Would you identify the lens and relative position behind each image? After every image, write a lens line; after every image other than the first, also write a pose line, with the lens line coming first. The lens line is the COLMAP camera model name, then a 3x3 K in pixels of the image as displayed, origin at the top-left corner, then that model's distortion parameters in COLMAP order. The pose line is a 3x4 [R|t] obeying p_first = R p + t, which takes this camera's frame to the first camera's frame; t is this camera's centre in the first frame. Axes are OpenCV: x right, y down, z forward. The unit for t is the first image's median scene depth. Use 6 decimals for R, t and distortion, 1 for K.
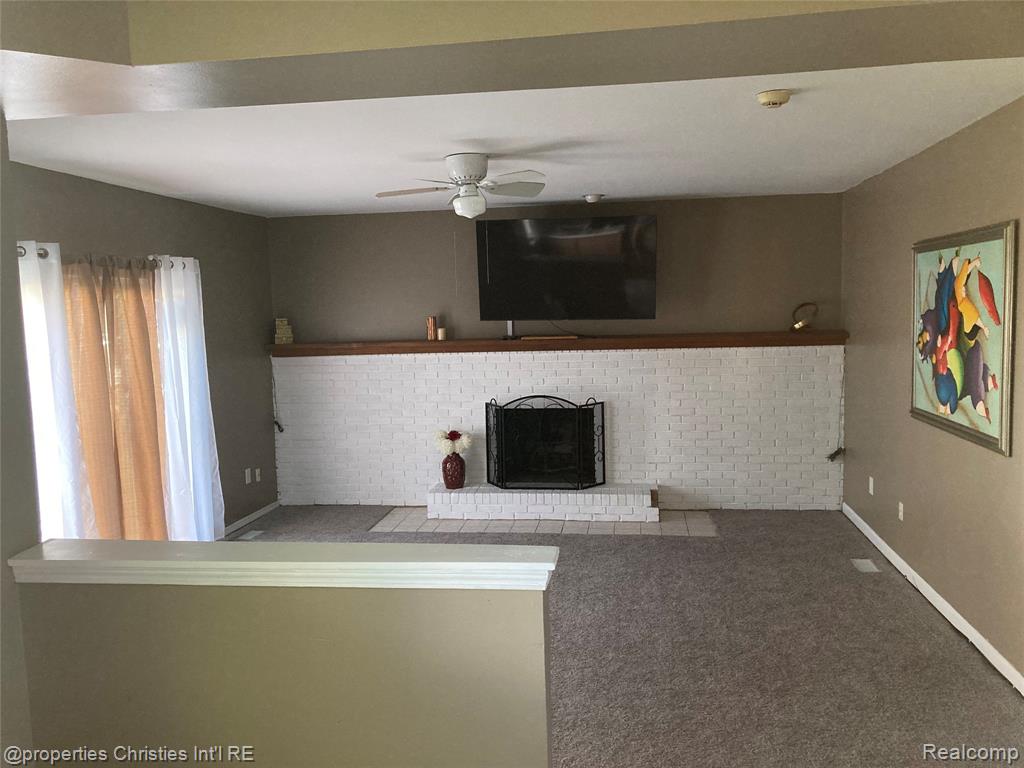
lens RADIAL K [[842.5, 0, 512.0], [0, 842.5, 384.0], [0, 0, 1]] dist [0.062583, 0.001181]
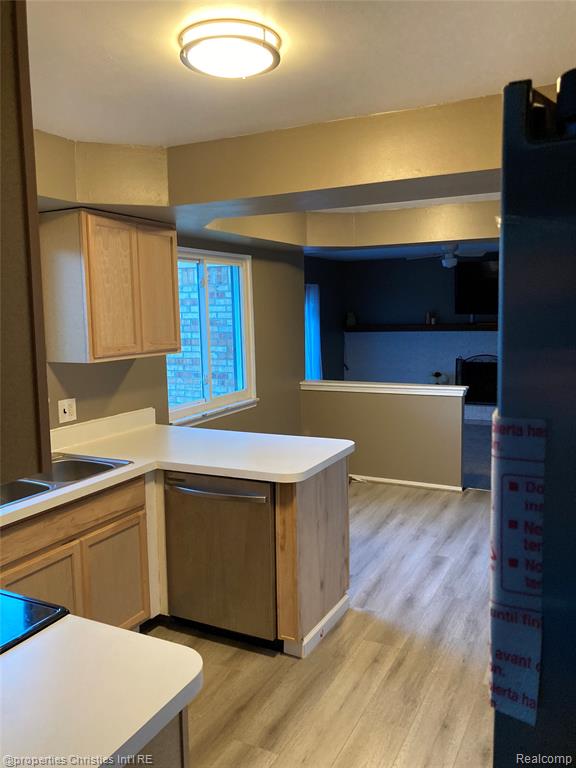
lens RADIAL K [[622.7, 0, 276.9], [0, 622.7, 387.7], [0, 0, 1]] dist [0.014176, 0.004937]
pose [[0.946174, 0.048364, -0.320024, 0.039326], [-0.035299, 0.998294, 0.046506, 0.037601], [0.321728, -0.032706, 0.946267, -0.448950]]
